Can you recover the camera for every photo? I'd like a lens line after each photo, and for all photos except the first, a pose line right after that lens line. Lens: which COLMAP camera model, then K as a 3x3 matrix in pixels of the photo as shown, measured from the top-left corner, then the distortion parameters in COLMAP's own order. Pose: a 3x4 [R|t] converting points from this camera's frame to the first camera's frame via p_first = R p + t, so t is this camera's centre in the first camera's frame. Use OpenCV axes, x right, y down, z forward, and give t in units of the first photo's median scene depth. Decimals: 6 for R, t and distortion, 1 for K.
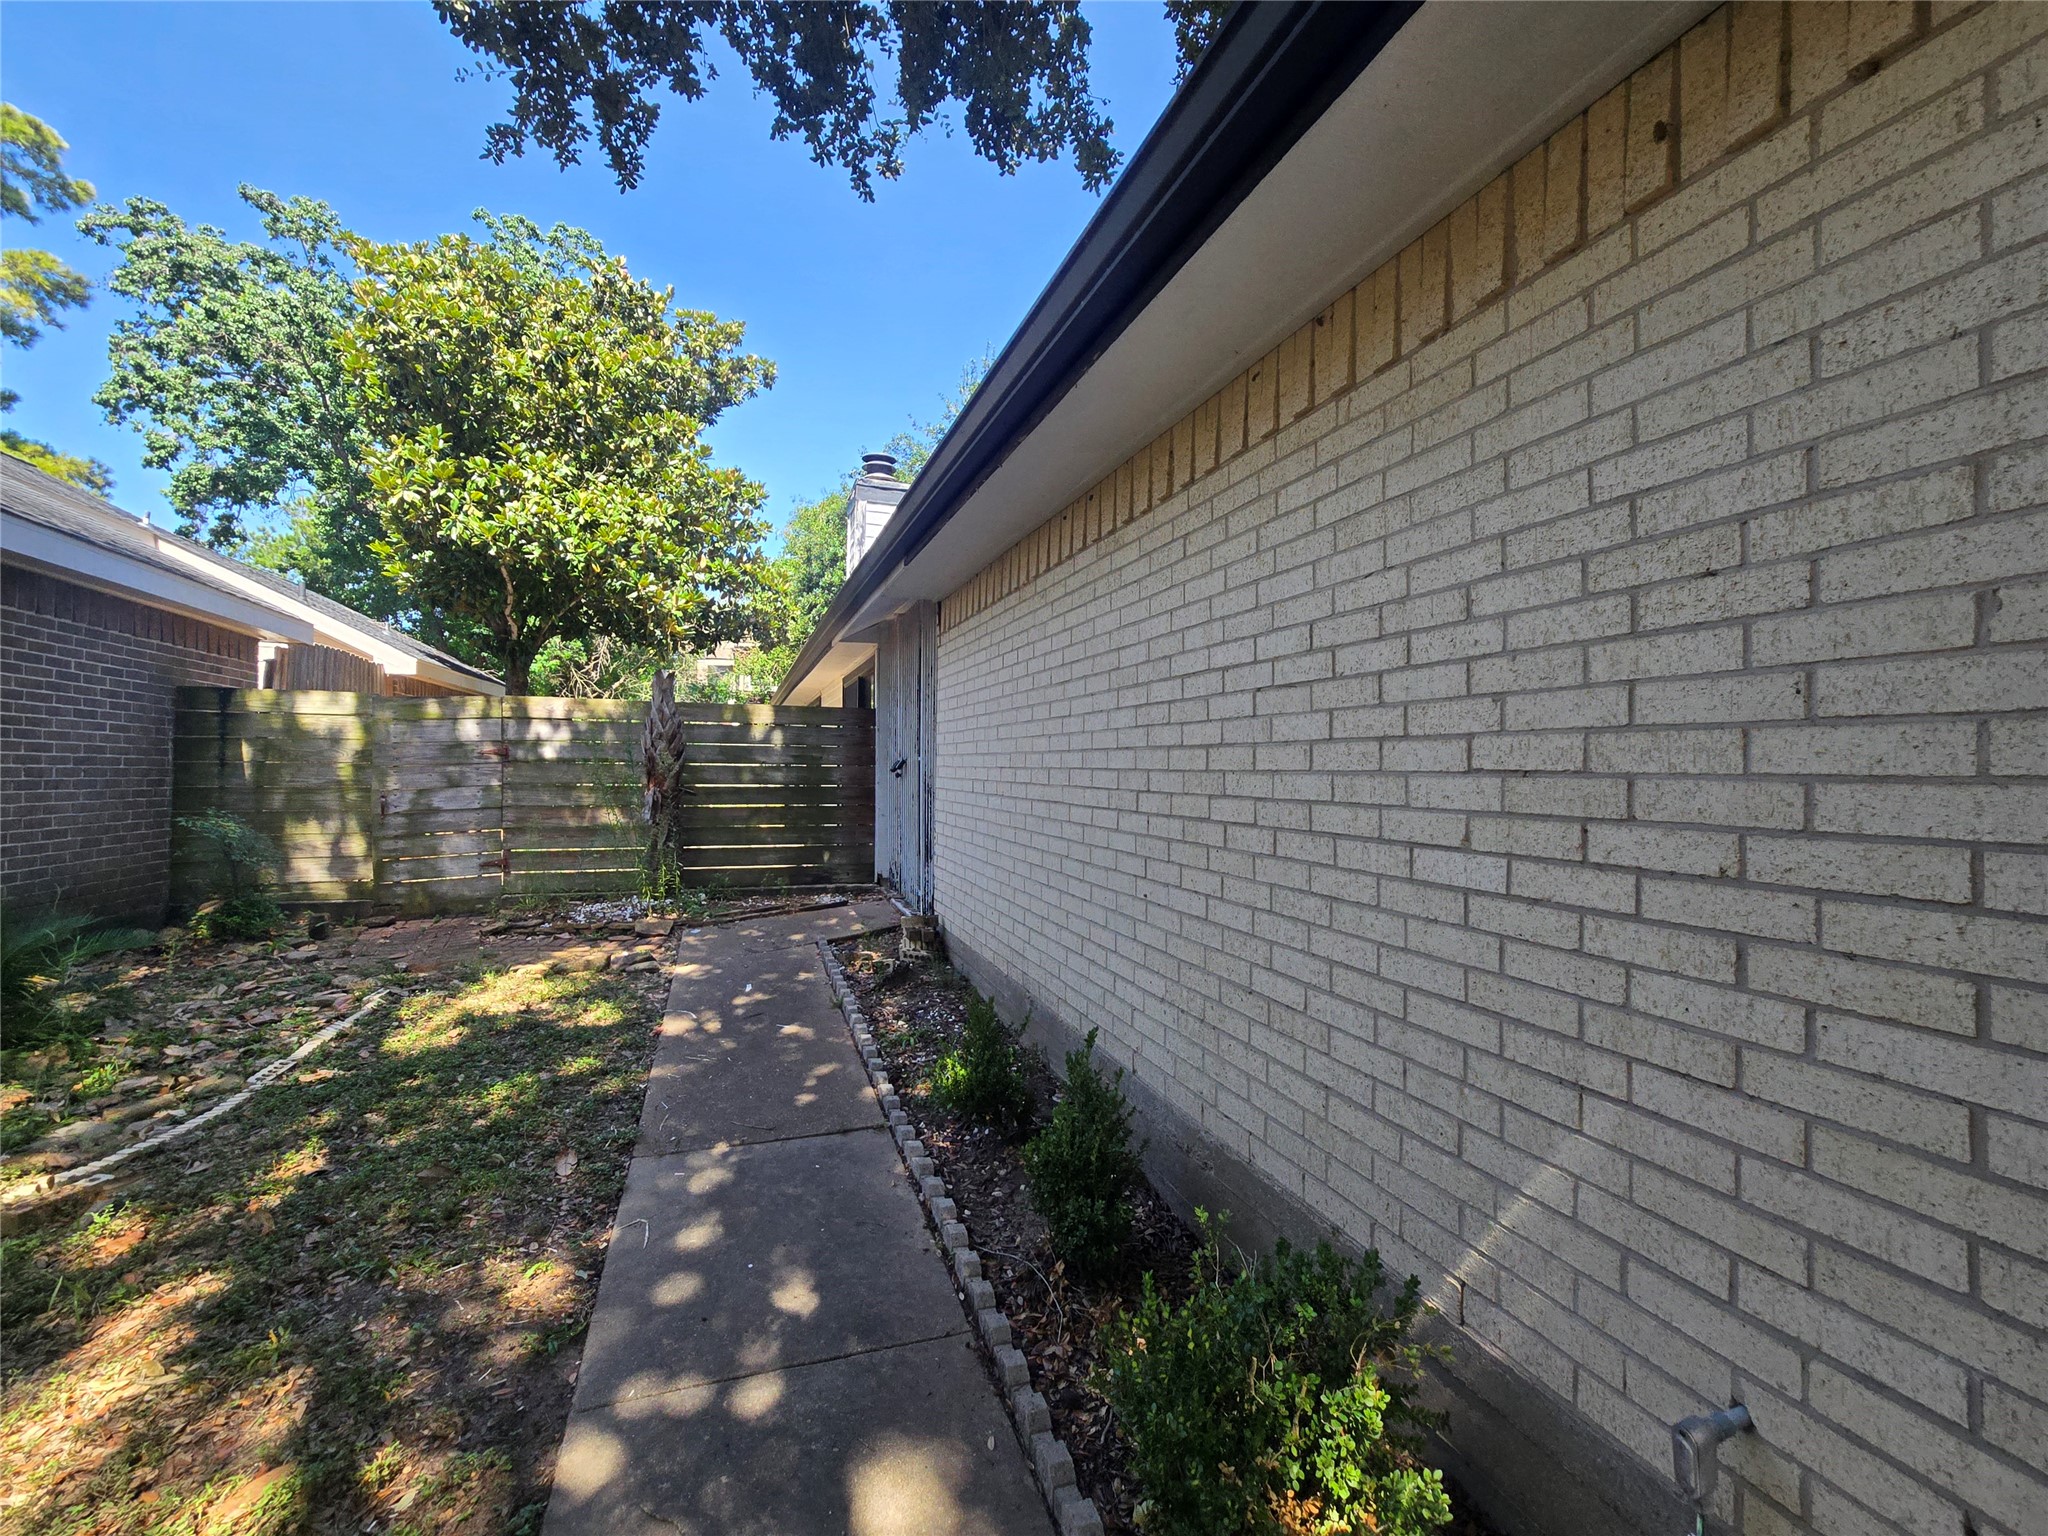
lens RADIAL K [[880.9, 0, 1047.3], [0, 880.9, 767.8], [0, 0, 1]] dist [-0.008812, 0.005049]
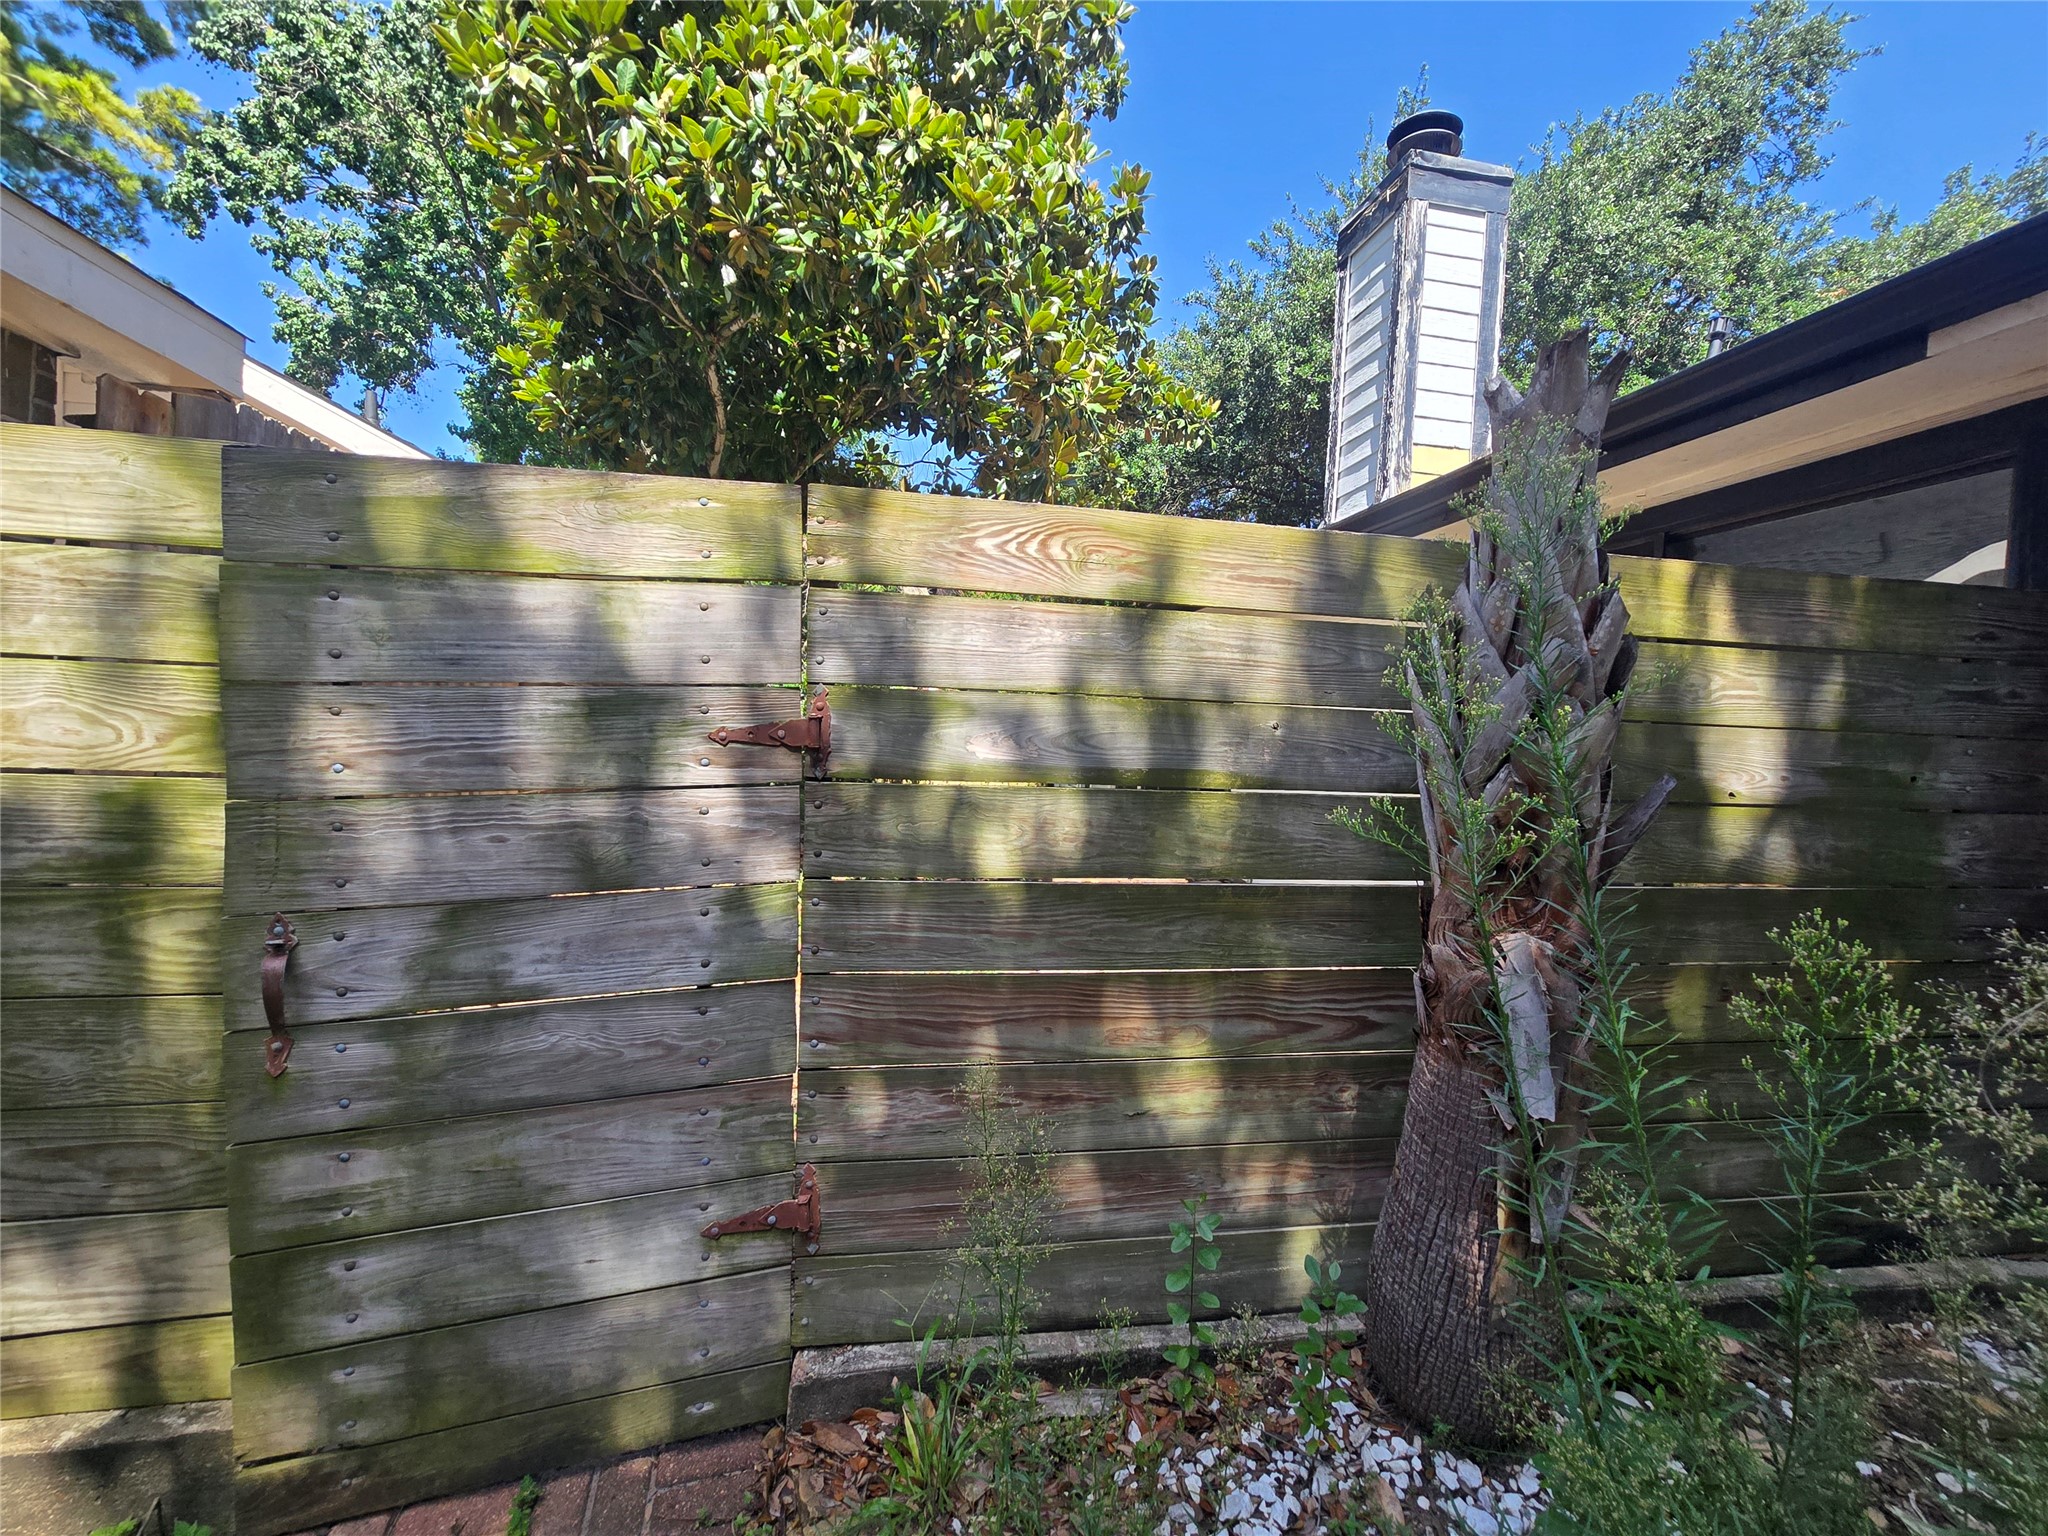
lens RADIAL K [[880.9, 0, 1047.3], [0, 880.9, 767.8], [0, 0, 1]] dist [-0.008812, 0.005049]
pose [[0.987645, 0.031505, -0.153507, -0.388241], [-0.025378, 0.998807, 0.041710, -0.015519], [0.154638, -0.037299, 0.987267, 0.584298]]
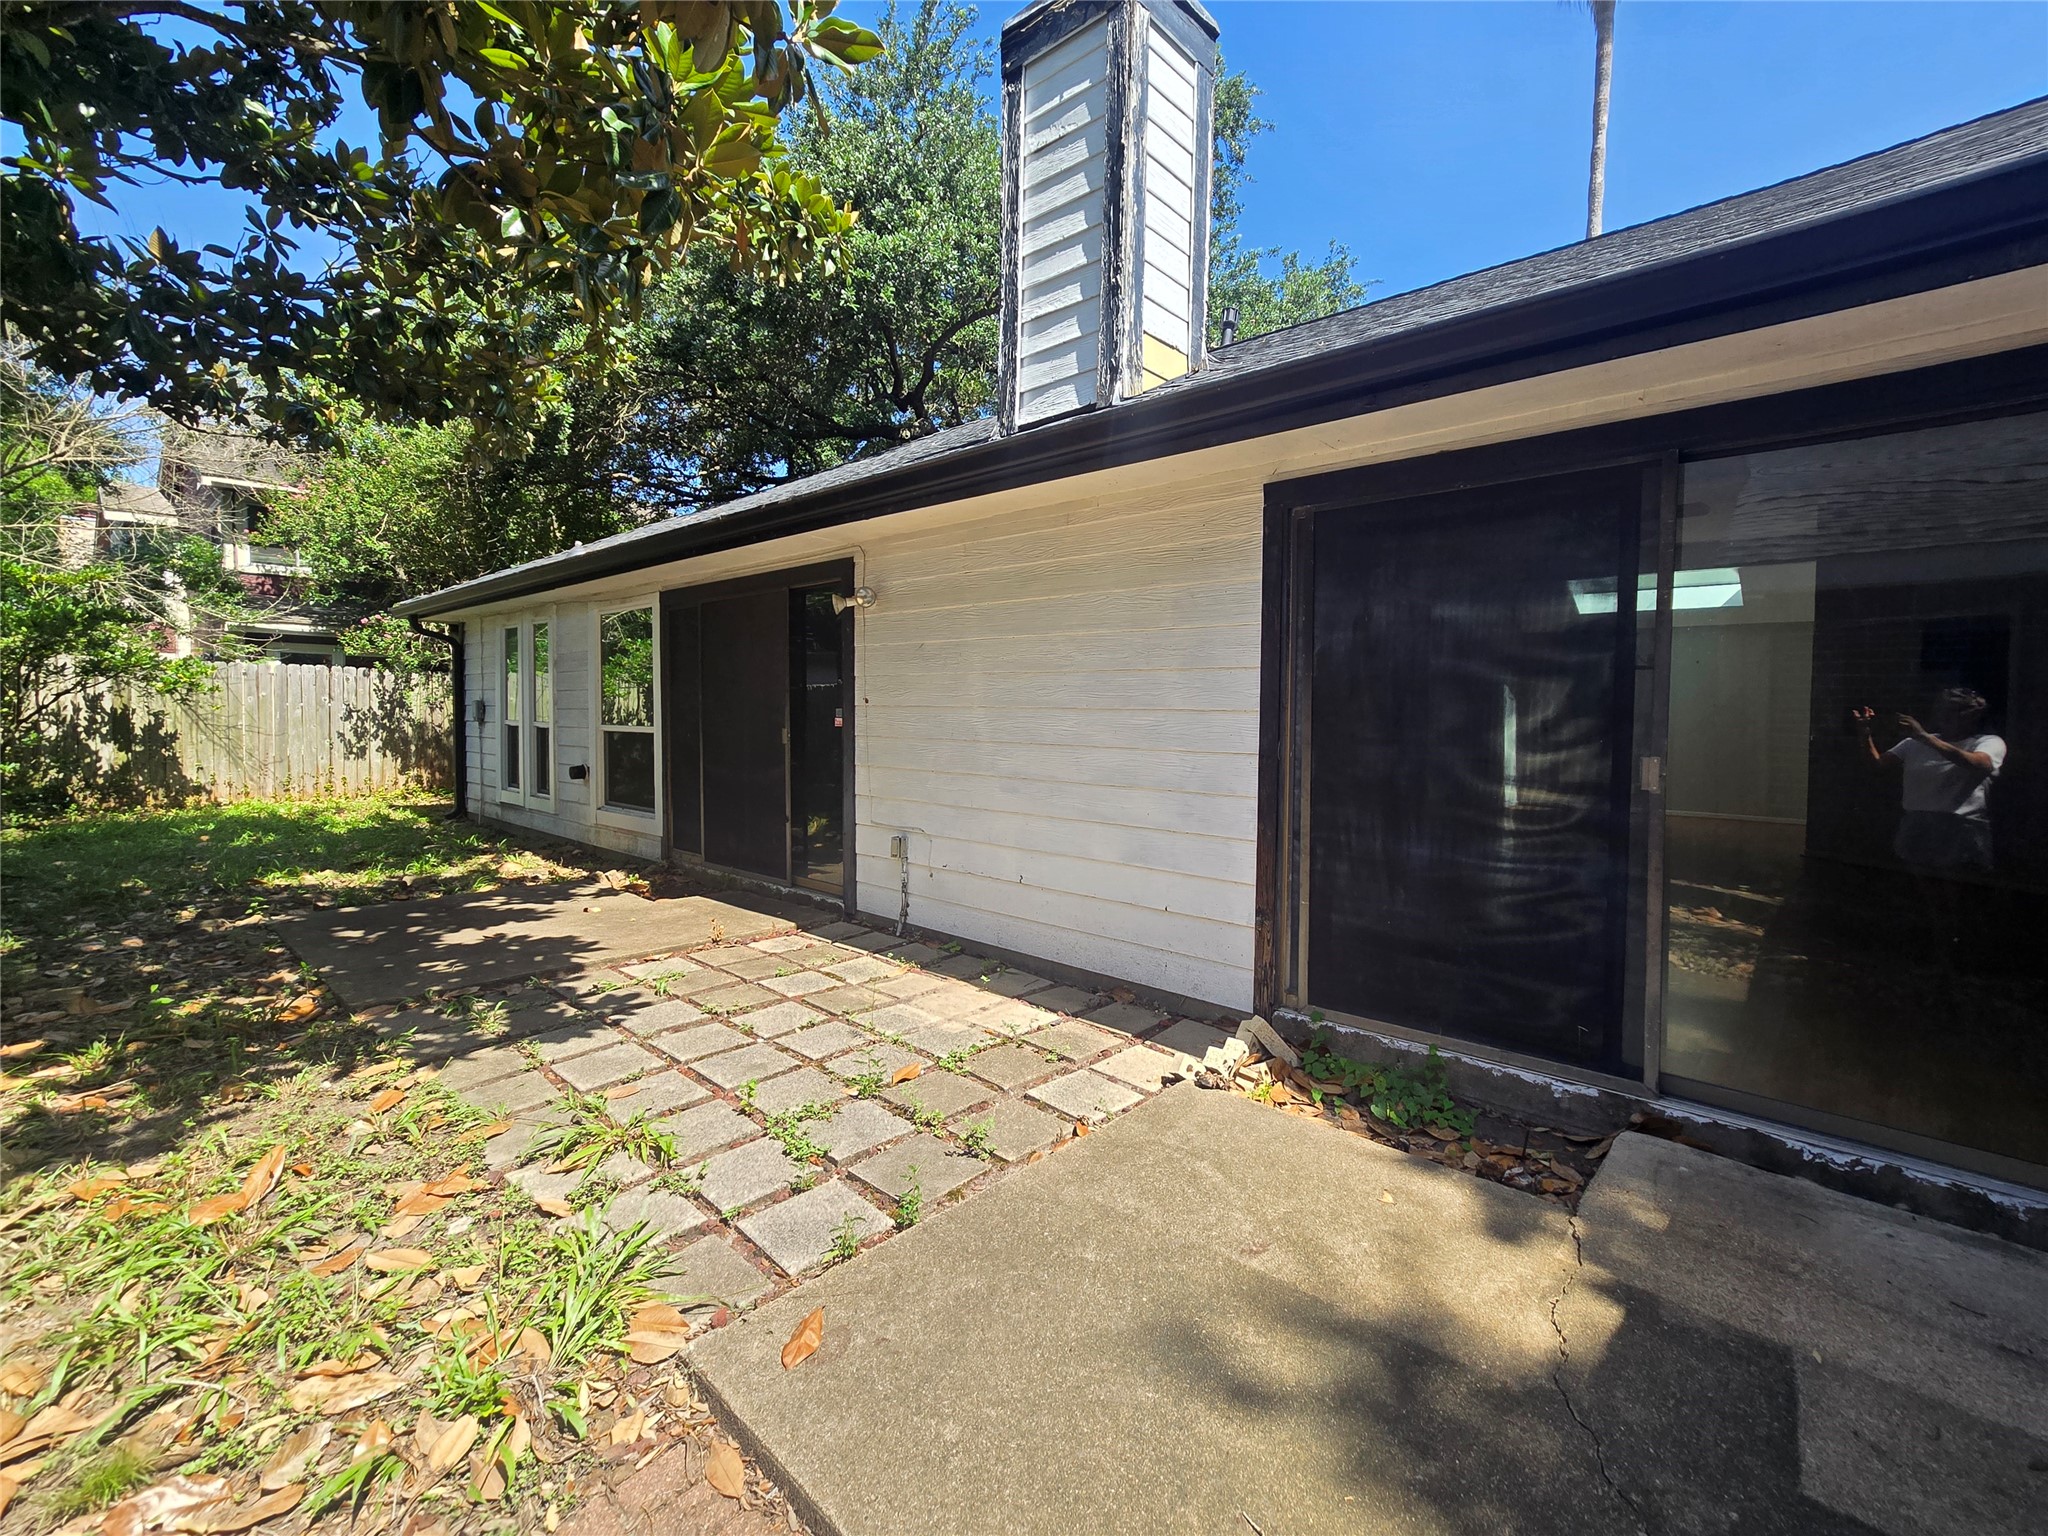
lens RADIAL K [[906.9, 0, 1081.6], [0, 906.9, 745.9], [0, 0, 1]] dist [-0.008455, 0.004825]
pose [[0.874545, -0.015372, 0.484701, -0.494752], [-0.005095, 0.999151, 0.040879, -0.020650], [-0.484917, -0.038220, 0.873724, 0.808502]]
